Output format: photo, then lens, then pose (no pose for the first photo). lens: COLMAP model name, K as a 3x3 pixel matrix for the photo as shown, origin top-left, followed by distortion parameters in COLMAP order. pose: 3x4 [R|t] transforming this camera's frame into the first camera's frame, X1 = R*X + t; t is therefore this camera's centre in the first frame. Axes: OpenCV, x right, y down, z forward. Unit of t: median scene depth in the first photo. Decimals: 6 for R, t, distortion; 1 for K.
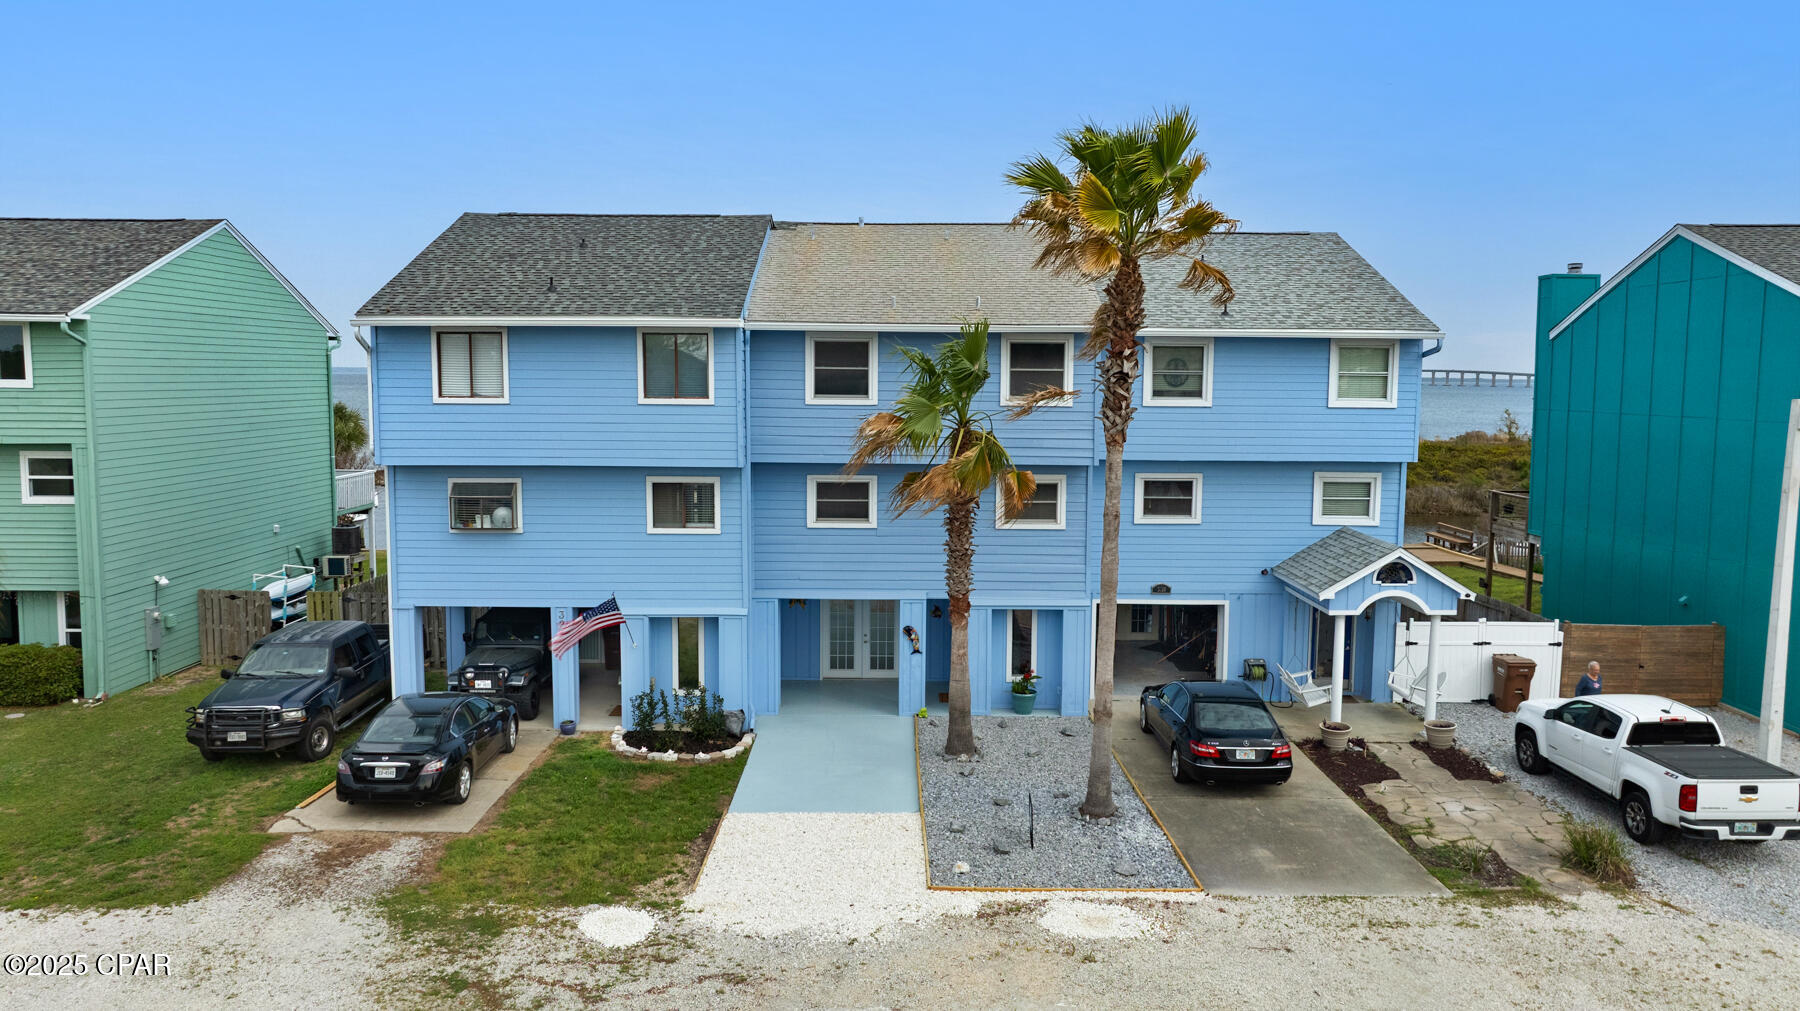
lens RADIAL K [[1269.6, 0, 901.6], [0, 1269.6, 502.1], [0, 0, 1]] dist [-0.032778, 0.024258]
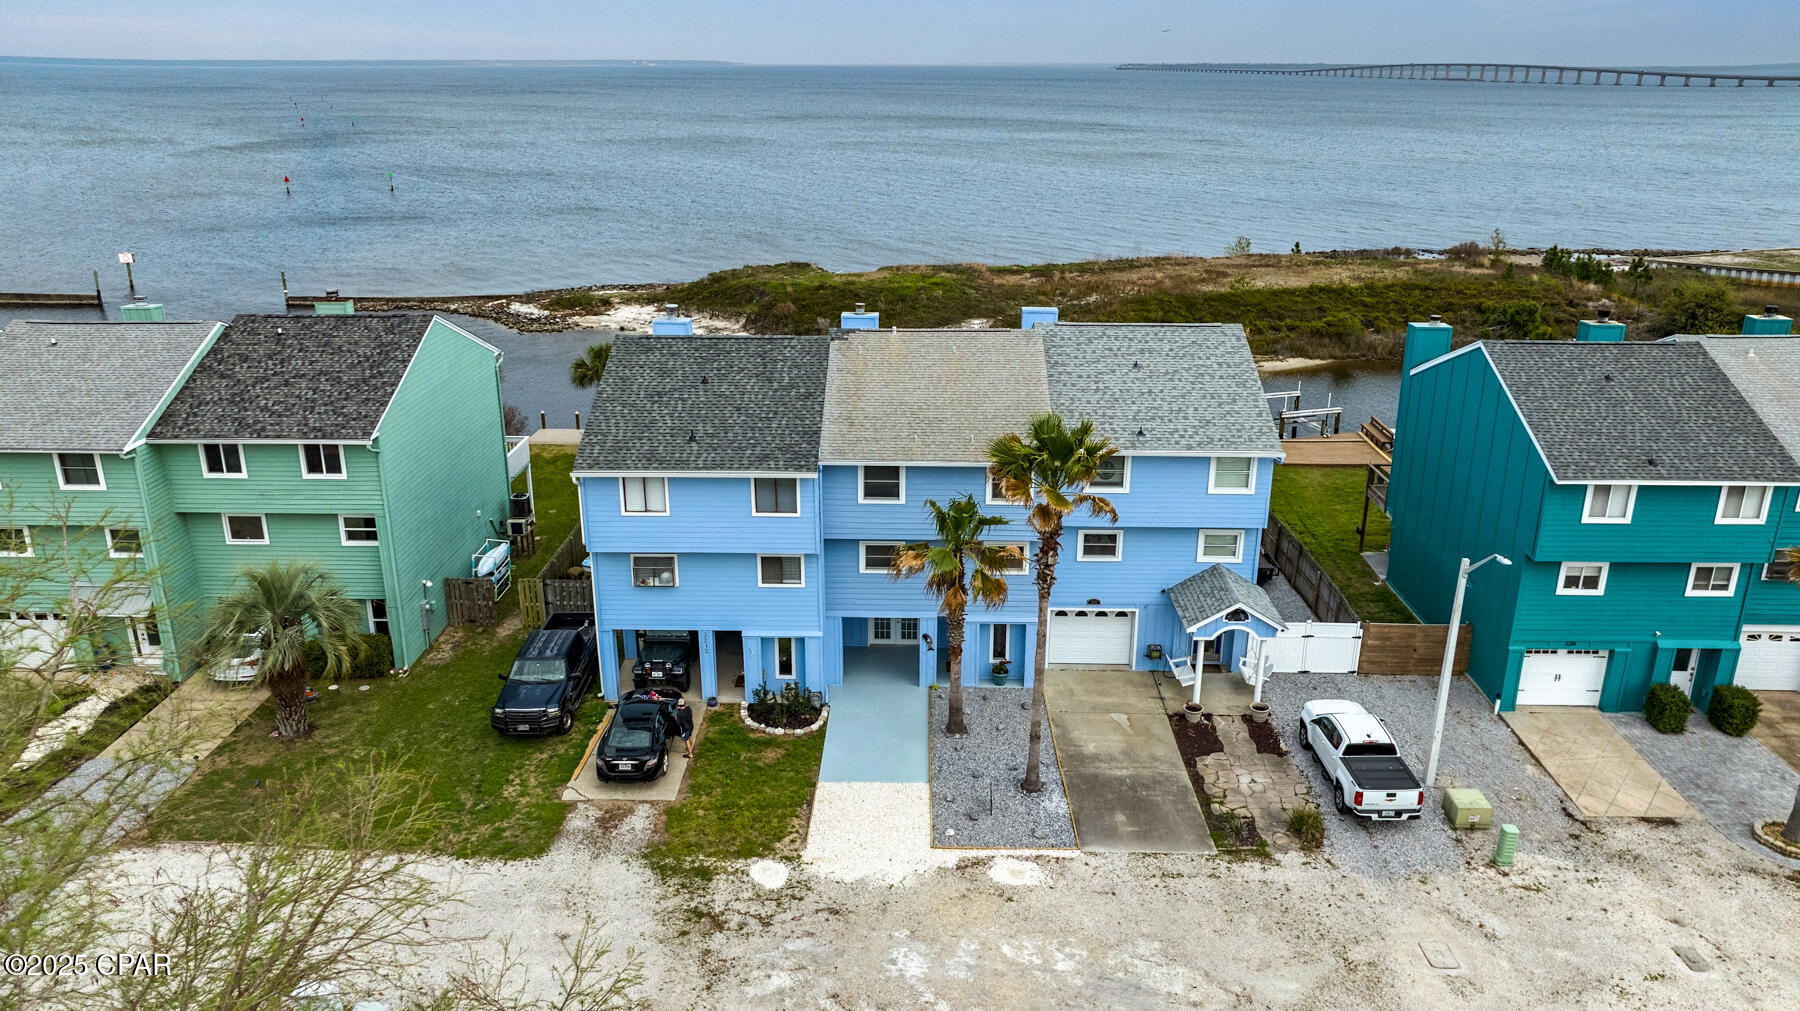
lens RADIAL K [[1269.6, 0, 900.5], [0, 1269.6, 497.8], [0, 0, 1]] dist [-0.032778, 0.024258]
pose [[0.999612, 0.003670, -0.027594, 0.019132], [0.002748, 0.973417, 0.229024, -0.475079], [0.027701, -0.229011, 0.973030, -0.532841]]
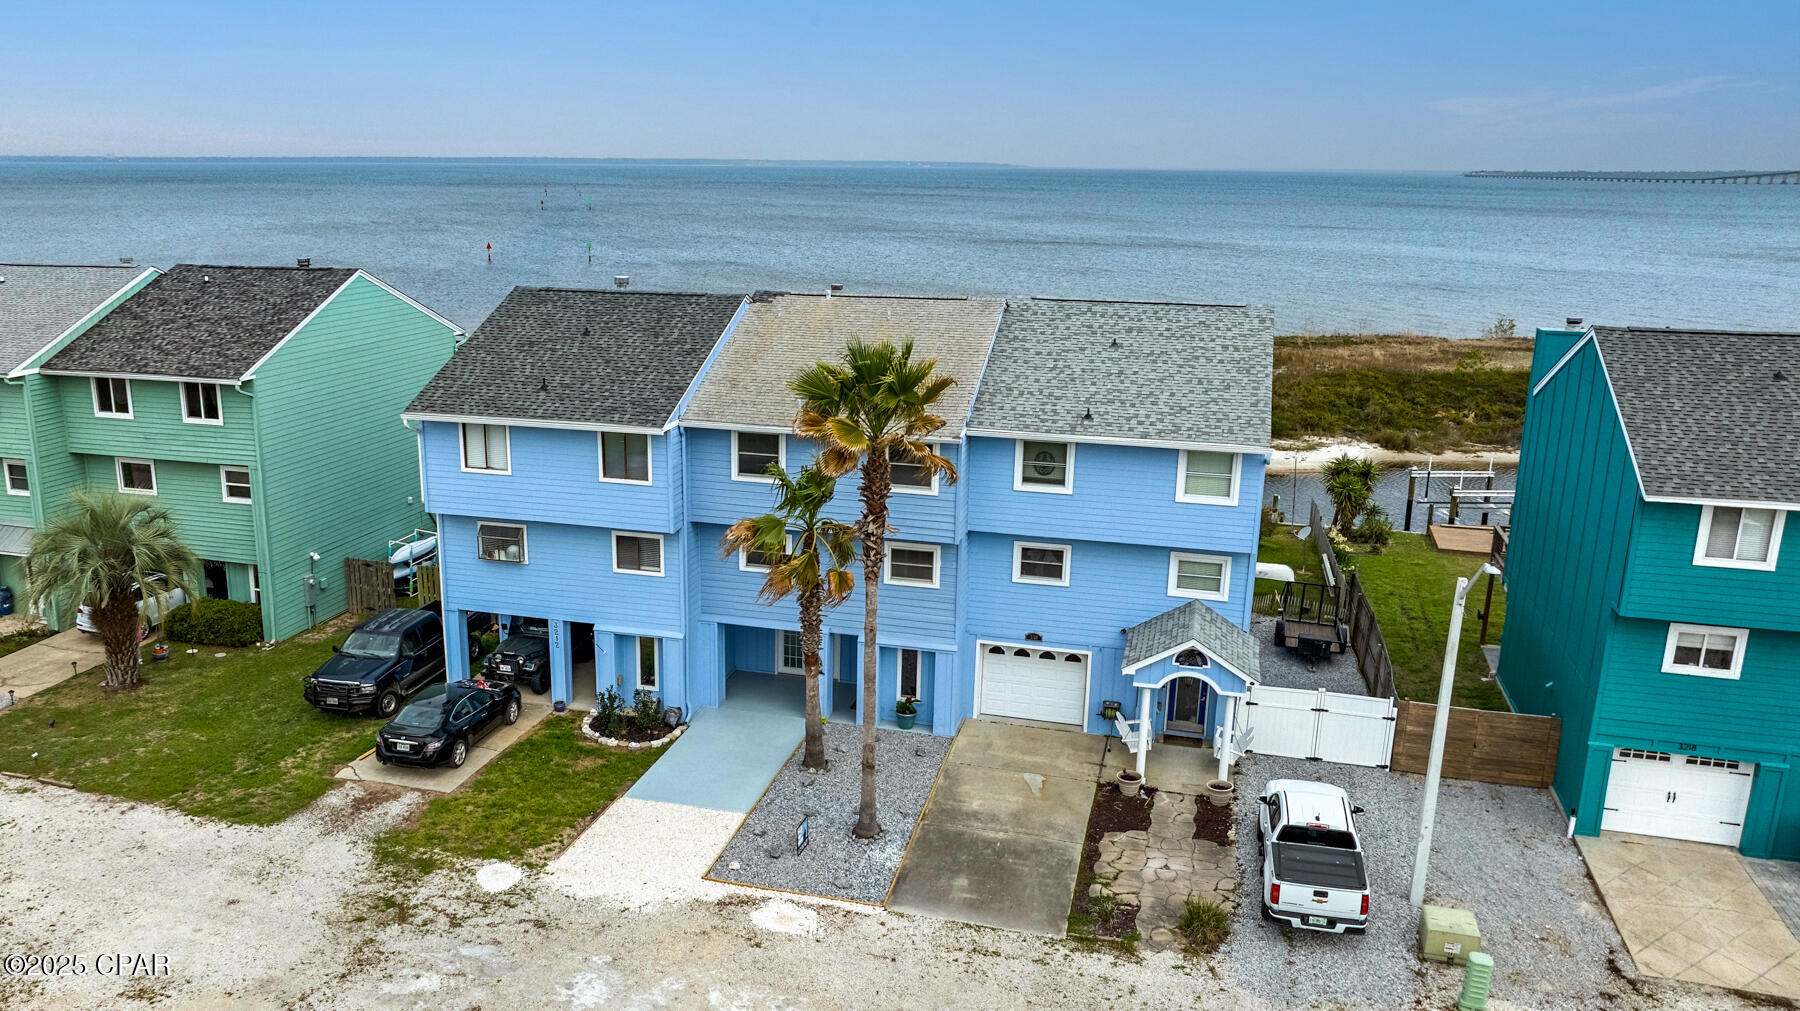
lens RADIAL K [[1411.2, 0, 802.0], [0, 1411.2, 555.7], [0, 0, 1]] dist [-0.031845, 0.027550]
pose [[0.956149, 0.079046, -0.282012, 0.434332], [-0.030362, 0.984454, 0.172998, -0.272870], [0.291303, -0.156849, 0.943685, -0.358291]]
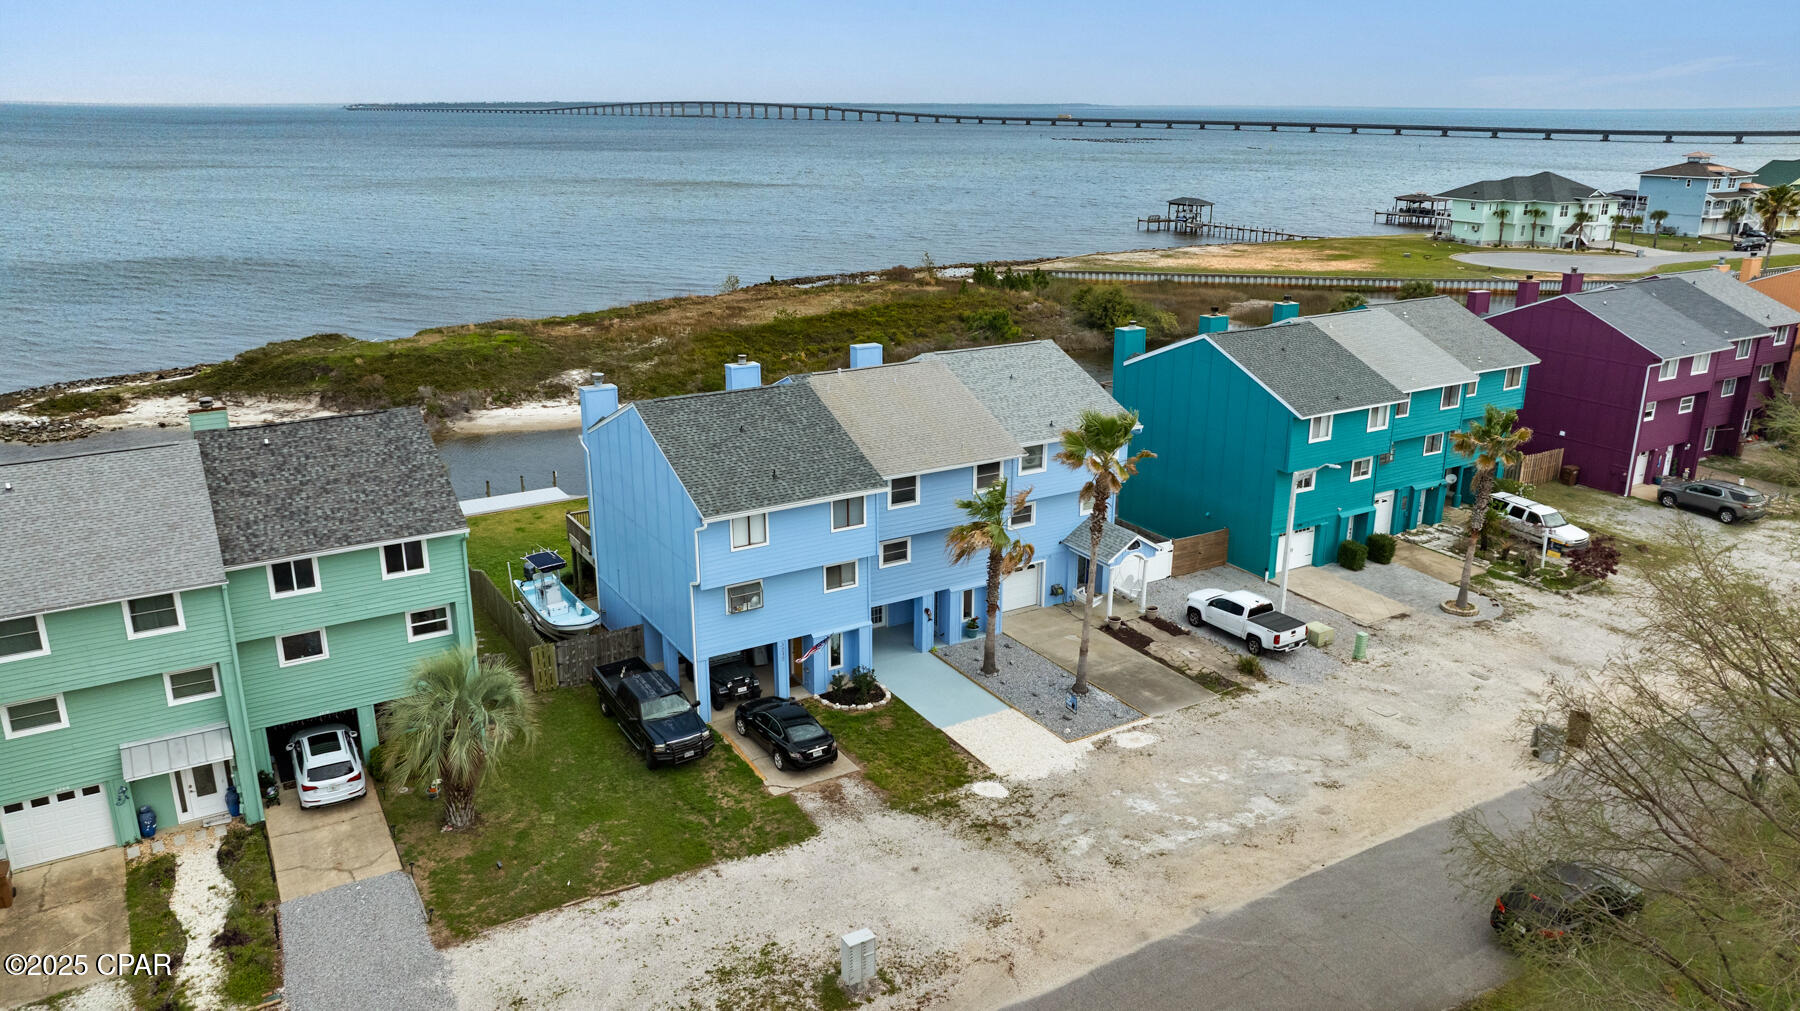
lens RADIAL K [[1269.6, 0, 899.0], [0, 1269.6, 490.6], [0, 0, 1]] dist [-0.032778, 0.024258]
pose [[0.860408, -0.153562, 0.485919, -1.066697], [0.053964, 0.975613, 0.212763, -0.555022], [-0.506741, -0.156841, 0.847712, -0.664430]]
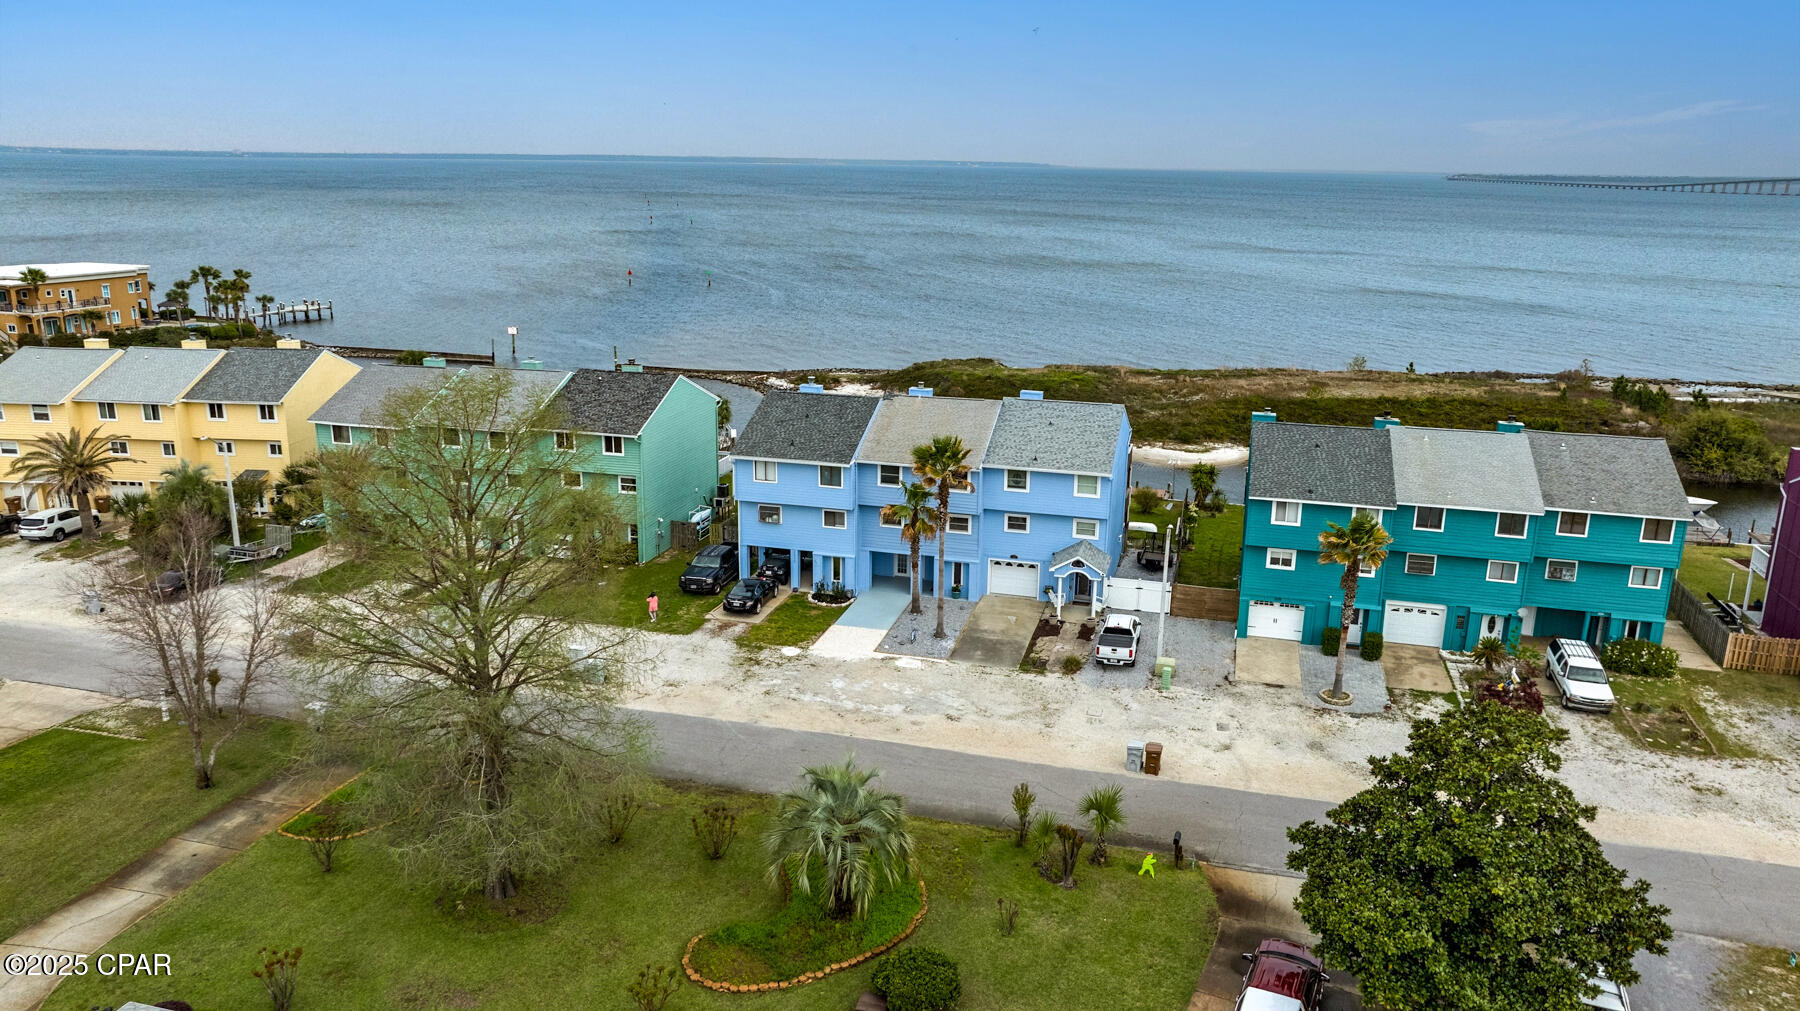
lens RADIAL K [[1269.6, 0, 896.2], [0, 1269.6, 505.3], [0, 0, 1]] dist [-0.032778, 0.024258]
pose [[0.963165, 0.076815, -0.257706, 0.761976], [-0.034271, 0.985583, 0.165687, -0.552150], [0.266718, -0.150752, 0.951911, -1.847264]]
